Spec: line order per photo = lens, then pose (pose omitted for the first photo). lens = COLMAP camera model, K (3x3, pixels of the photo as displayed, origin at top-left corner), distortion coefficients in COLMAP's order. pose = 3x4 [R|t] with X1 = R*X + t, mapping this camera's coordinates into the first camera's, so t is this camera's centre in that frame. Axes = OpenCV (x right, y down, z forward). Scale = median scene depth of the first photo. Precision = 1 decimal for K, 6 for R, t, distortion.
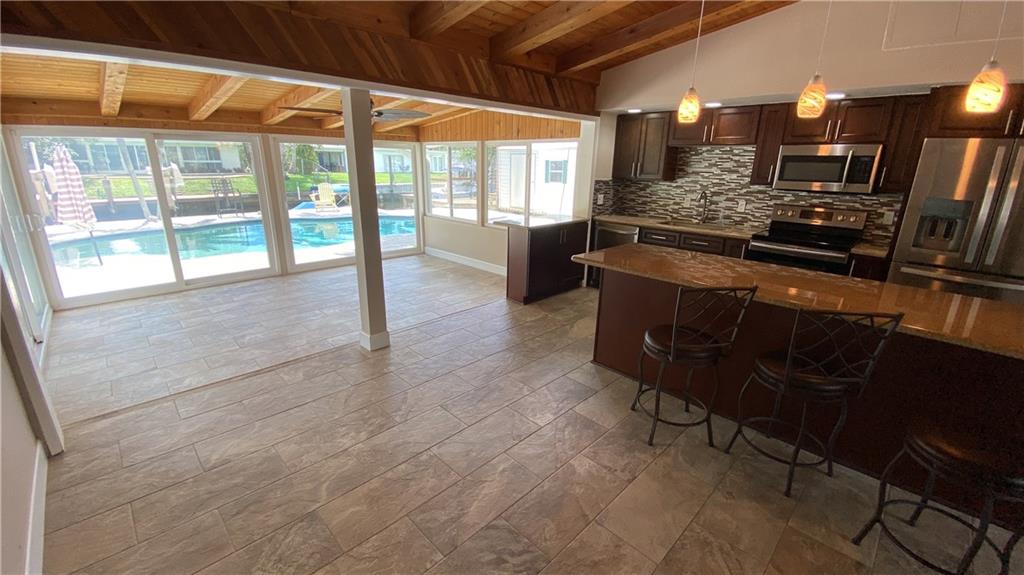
lens RADIAL K [[422.0, 0, 509.4], [0, 422.0, 291.6], [0, 0, 1]] dist [0.007831, -0.002127]
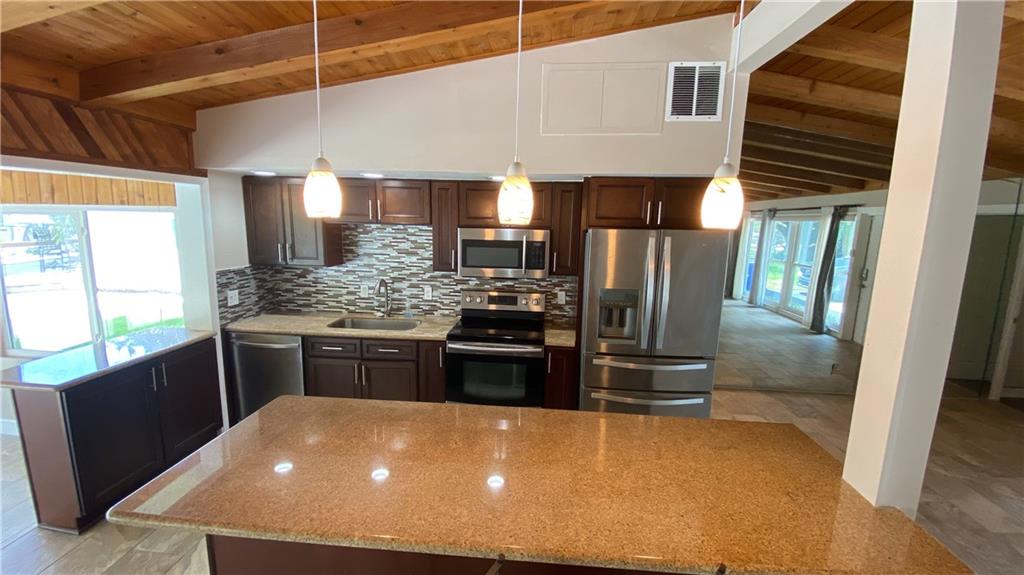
lens RADIAL K [[422.0, 0, 516.2], [0, 422.0, 287.5], [0, 0, 1]] dist [0.007831, -0.002127]
pose [[0.753691, -0.103503, 0.649028, 0.134875], [0.183551, 0.981377, -0.056647, -0.128839], [-0.631077, 0.161824, 0.758653, 0.245902]]
